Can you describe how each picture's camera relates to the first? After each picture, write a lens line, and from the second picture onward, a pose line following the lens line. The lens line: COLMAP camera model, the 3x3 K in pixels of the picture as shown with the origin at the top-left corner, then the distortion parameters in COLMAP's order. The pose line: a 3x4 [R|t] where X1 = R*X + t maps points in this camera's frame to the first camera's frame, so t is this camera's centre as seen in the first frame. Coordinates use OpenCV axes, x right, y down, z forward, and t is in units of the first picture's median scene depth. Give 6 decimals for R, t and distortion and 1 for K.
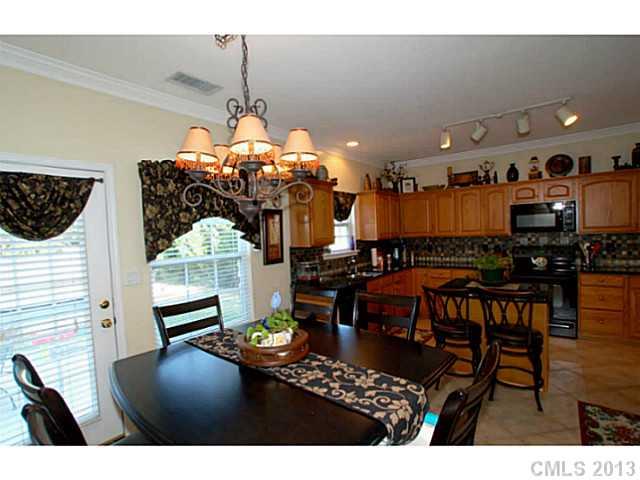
lens RADIAL K [[324.9, 0, 319.3], [0, 324.9, 243.7], [0, 0, 1]] dist [-0.037913, 0.039954]
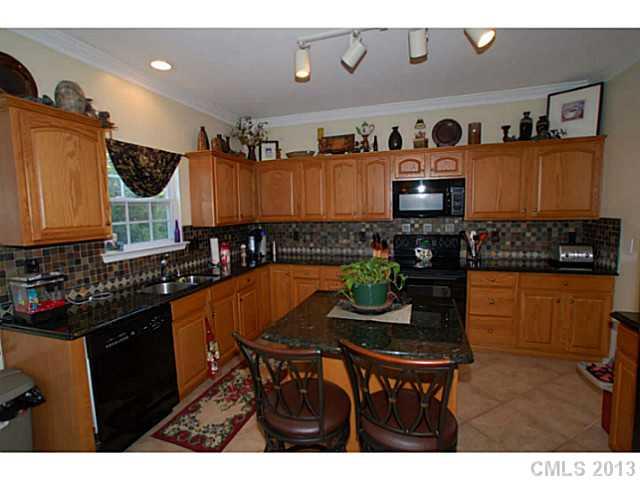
lens RADIAL K [[324.9, 0, 319.3], [0, 324.9, 243.7], [0, 0, 1]] dist [-0.037913, 0.039954]
pose [[0.943730, -0.018214, 0.330214, 0.167980], [-0.001683, 0.998205, 0.059870, -0.016986], [-0.330712, -0.057057, 0.942005, 0.315779]]
